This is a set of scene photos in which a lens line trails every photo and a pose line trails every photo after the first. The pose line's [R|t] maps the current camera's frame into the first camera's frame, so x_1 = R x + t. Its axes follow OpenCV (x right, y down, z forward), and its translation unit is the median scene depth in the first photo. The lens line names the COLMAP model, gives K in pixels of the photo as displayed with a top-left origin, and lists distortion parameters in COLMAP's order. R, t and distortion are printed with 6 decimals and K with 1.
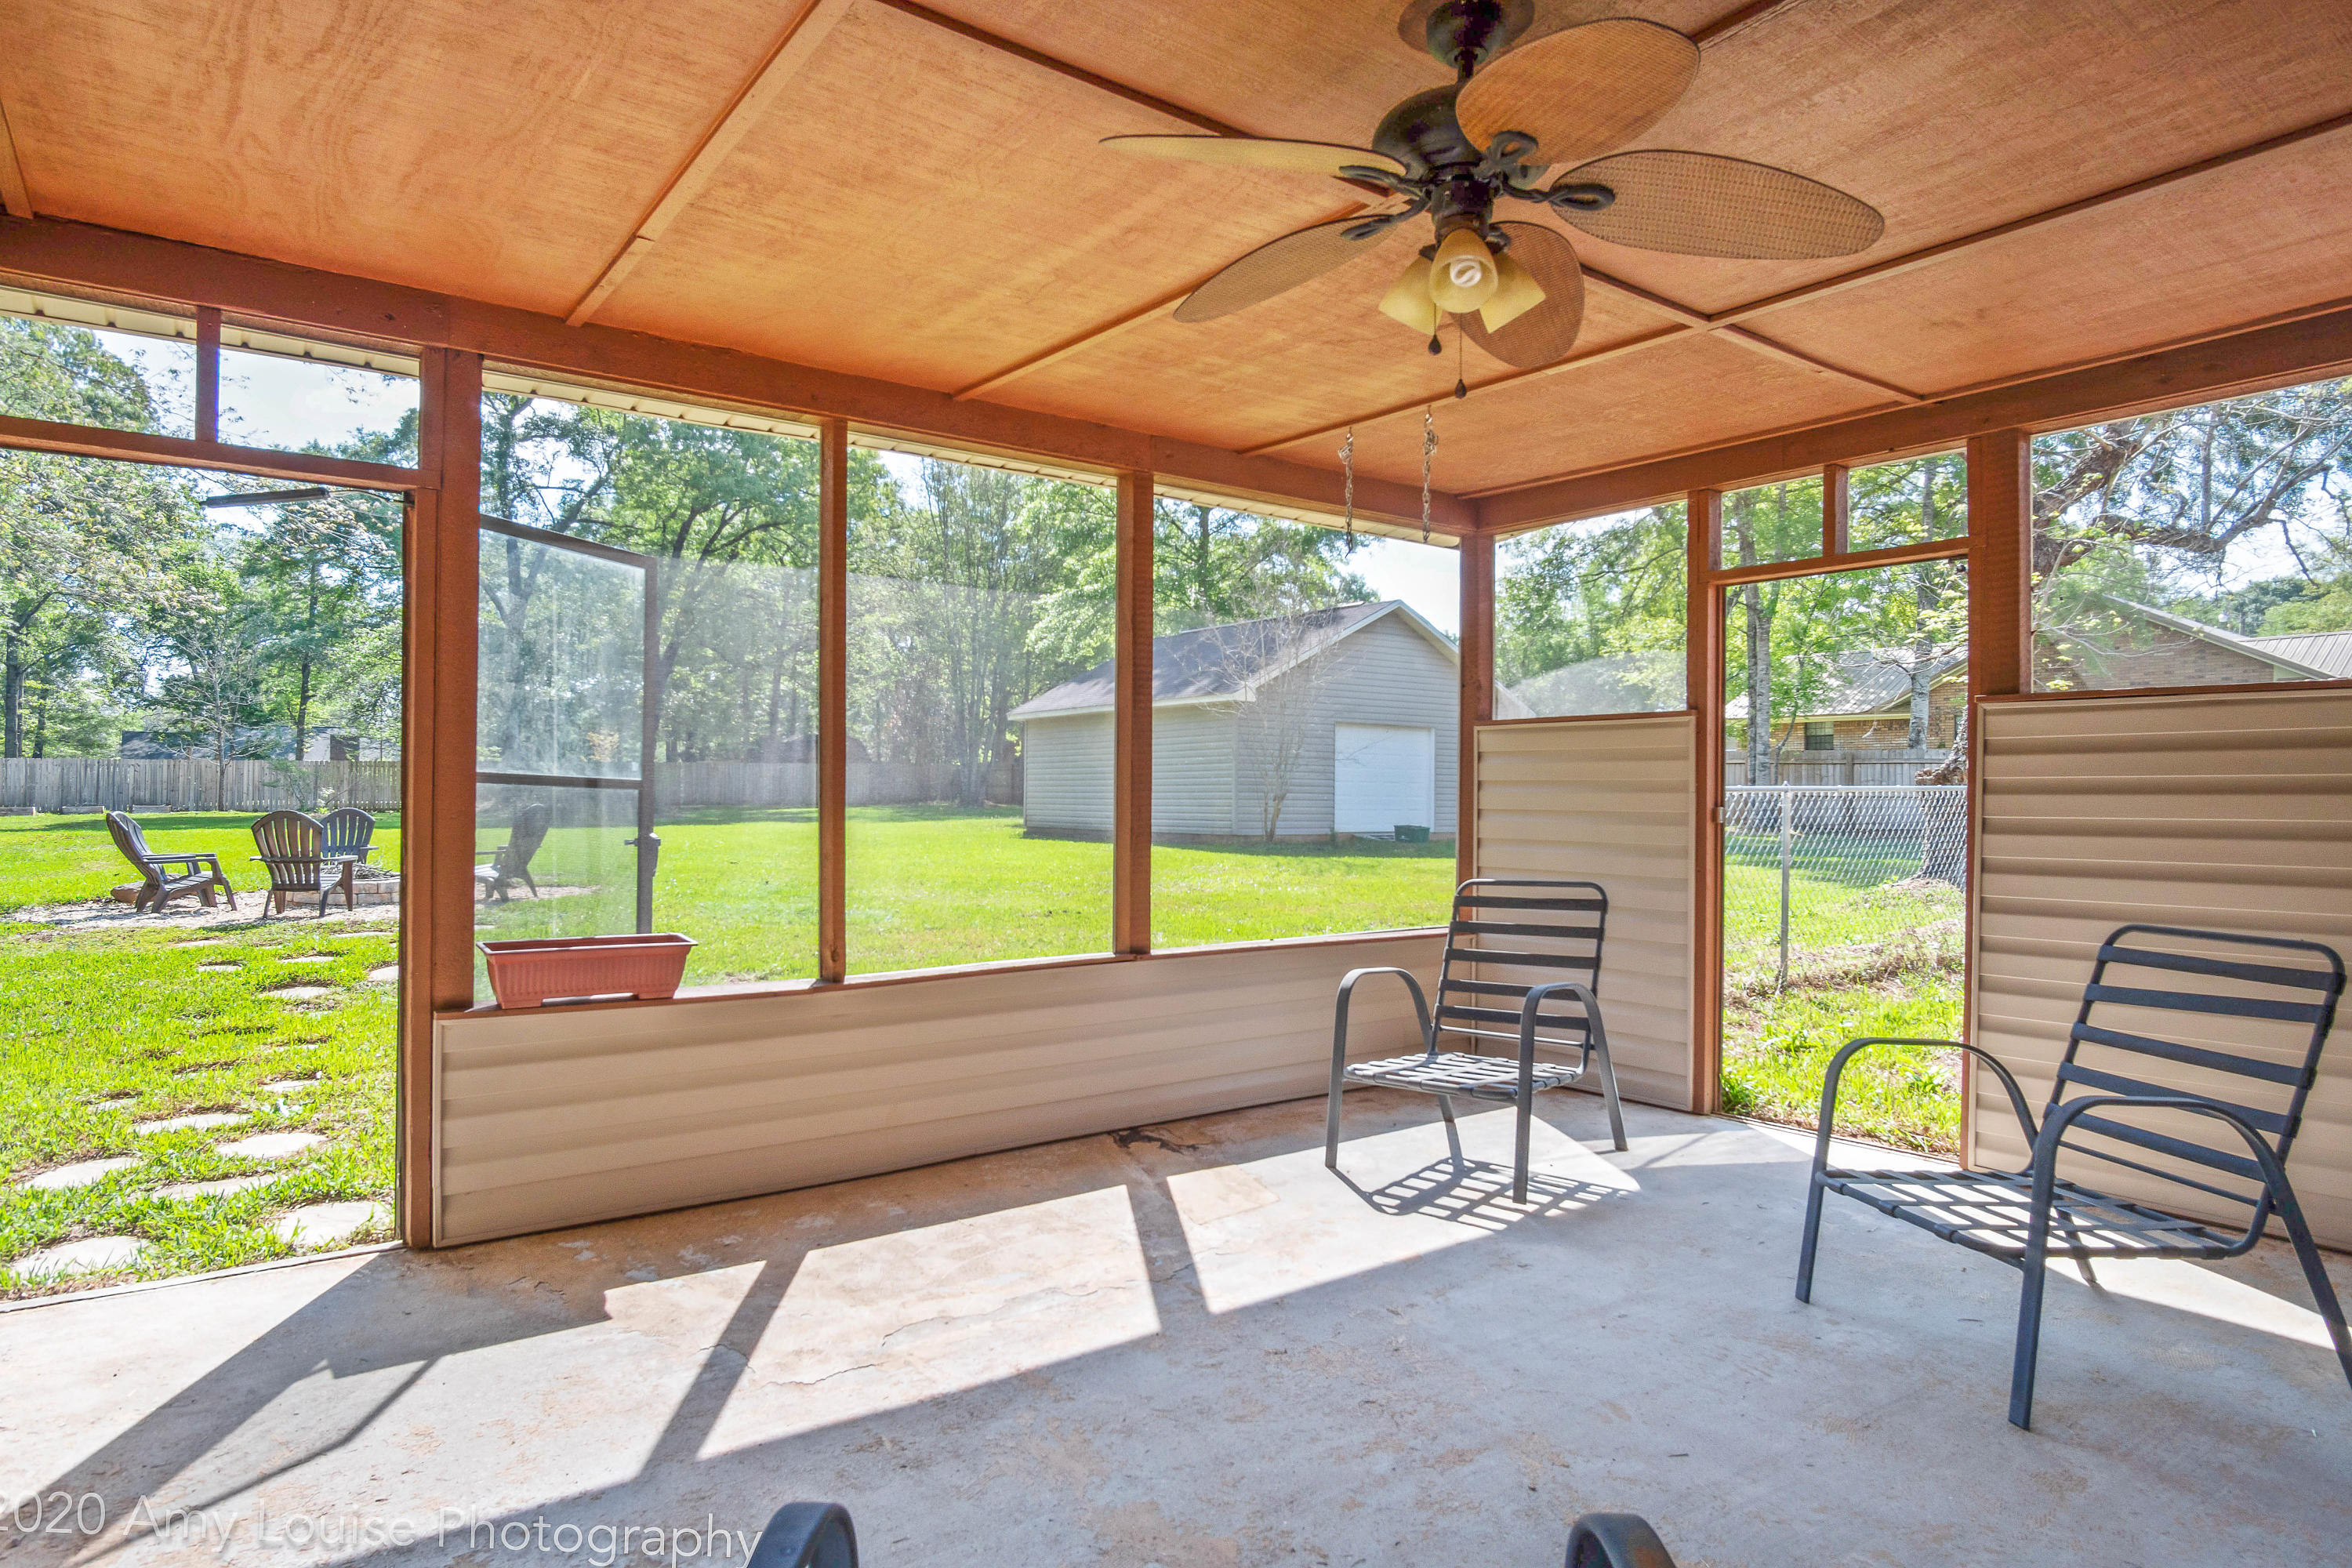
lens RADIAL K [[1320.9, 0, 1160.1], [0, 1320.9, 798.2], [0, 0, 1]] dist [-0.026101, 0.008316]
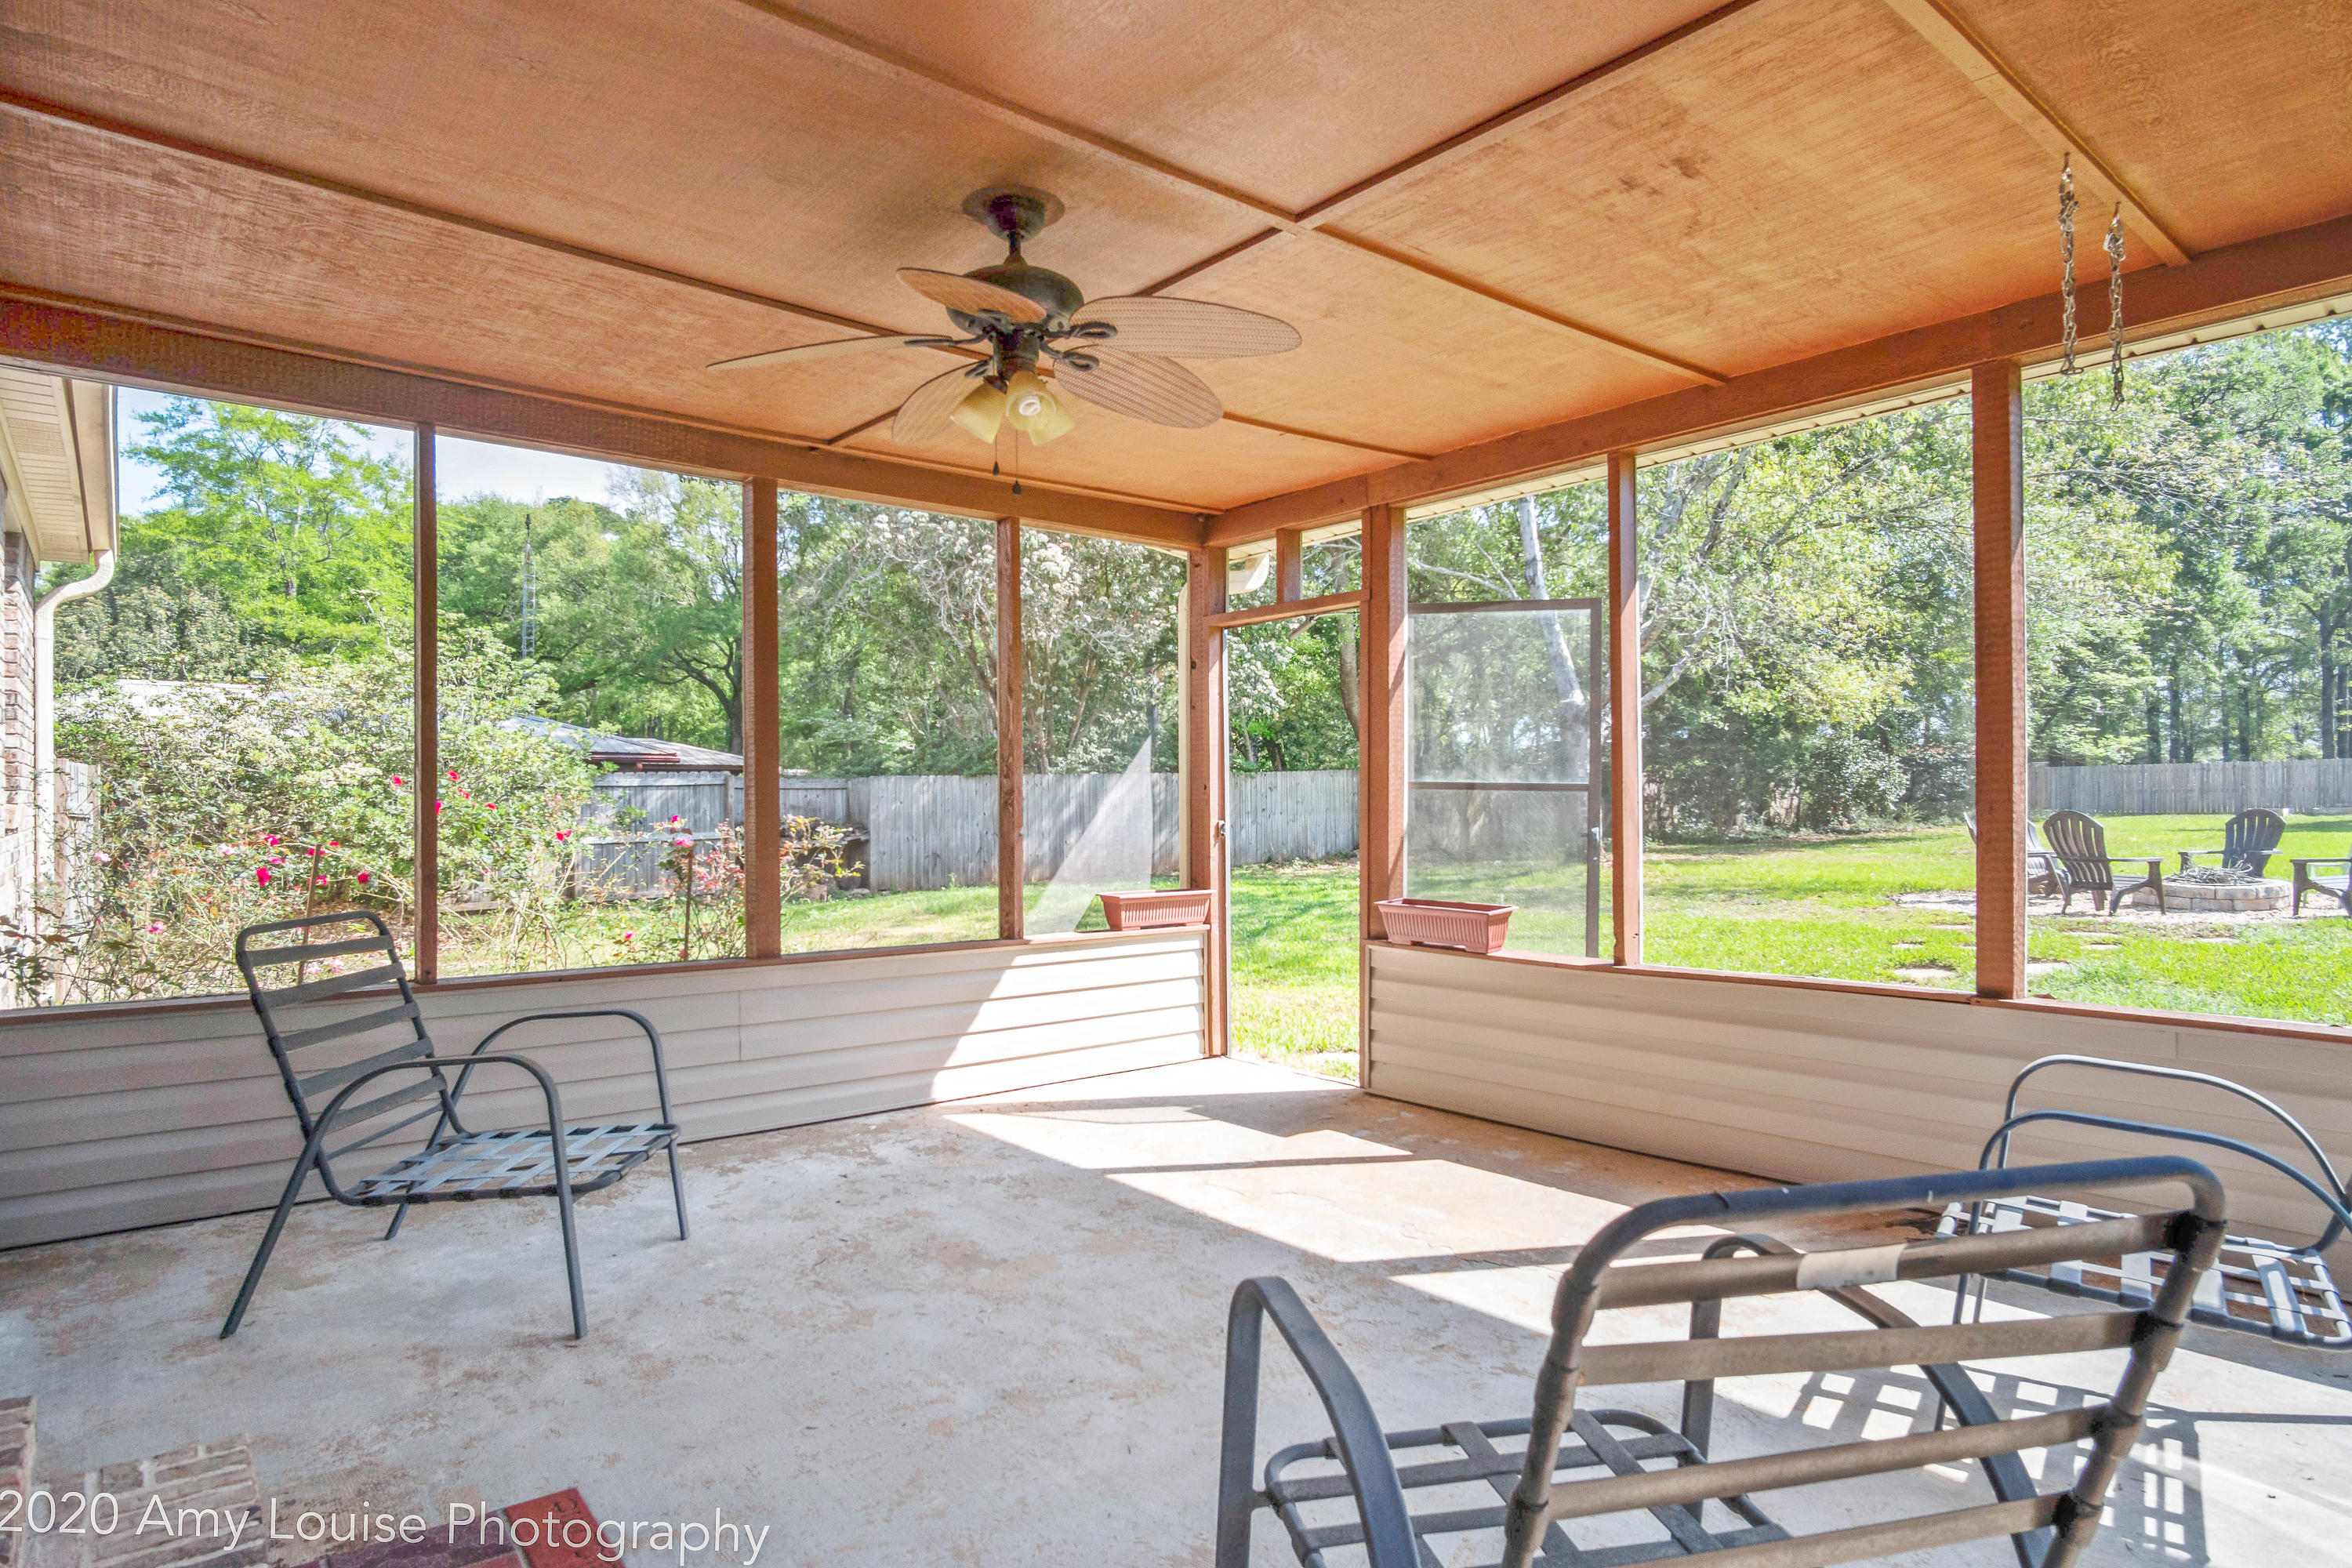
lens RADIAL K [[1320.9, 0, 1178.3], [0, 1320.9, 781.0], [0, 0, 1]] dist [-0.026101, 0.008316]
pose [[0.056793, -0.021953, -0.998145, 0.102329], [0.008125, 0.999735, -0.021526, 0.000890], [0.998353, -0.006887, 0.056956, 0.071102]]
